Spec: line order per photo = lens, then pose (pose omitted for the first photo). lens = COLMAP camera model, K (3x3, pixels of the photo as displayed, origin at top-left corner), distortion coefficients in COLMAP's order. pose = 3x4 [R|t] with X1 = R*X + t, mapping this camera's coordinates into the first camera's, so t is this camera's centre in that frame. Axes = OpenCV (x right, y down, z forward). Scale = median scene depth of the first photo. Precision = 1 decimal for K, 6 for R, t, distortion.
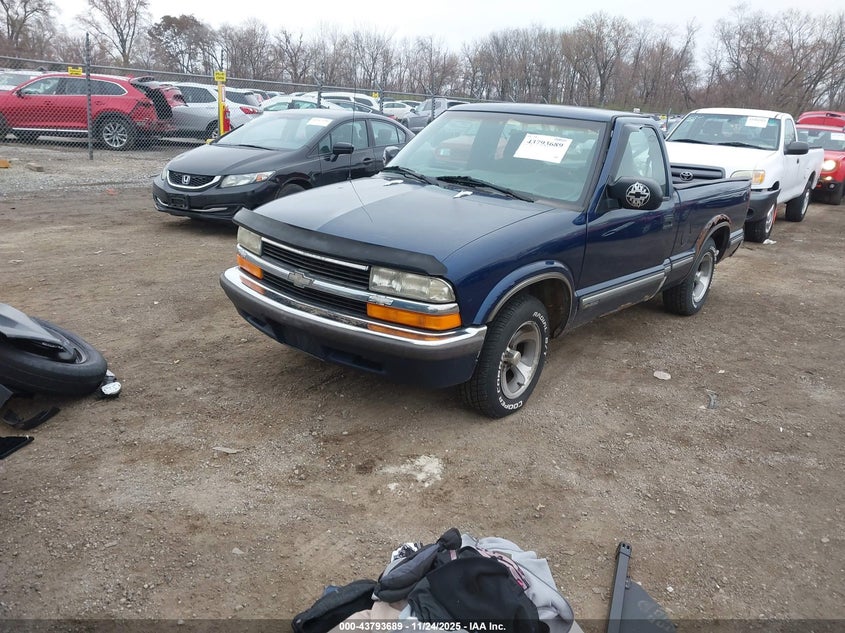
lens RADIAL K [[673.8, 0, 422.5], [0, 673.8, 316.5], [0, 0, 1]] dist [-0.065351, 0.000127]
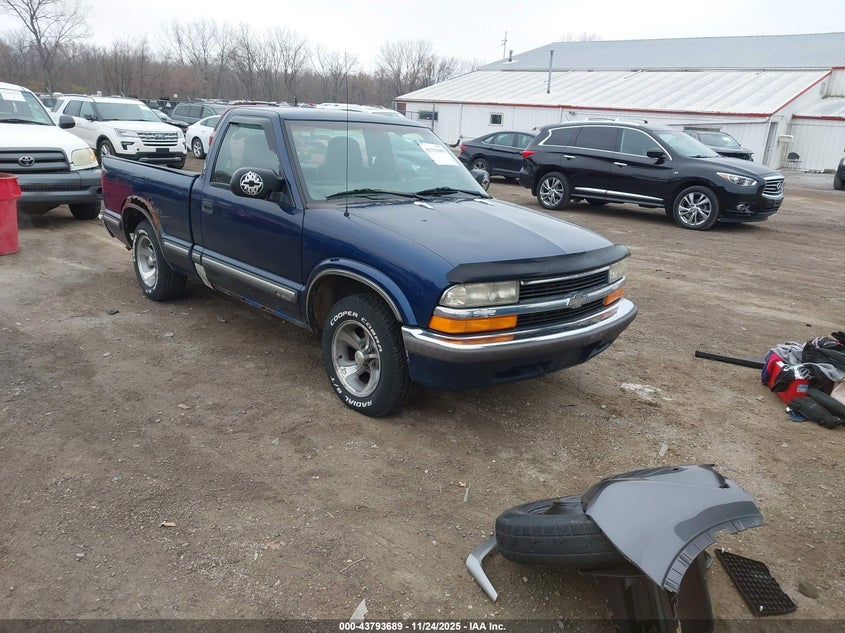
lens RADIAL K [[688.4, 0, 422.5], [0, 688.4, 316.5], [0, 0, 1]] dist [0.086389, -0.370806]
pose [[0.101409, -0.320795, 0.941704, -1.025307], [0.245620, 0.925354, 0.288775, -0.335768], [-0.964047, 0.202017, 0.172633, 0.860565]]
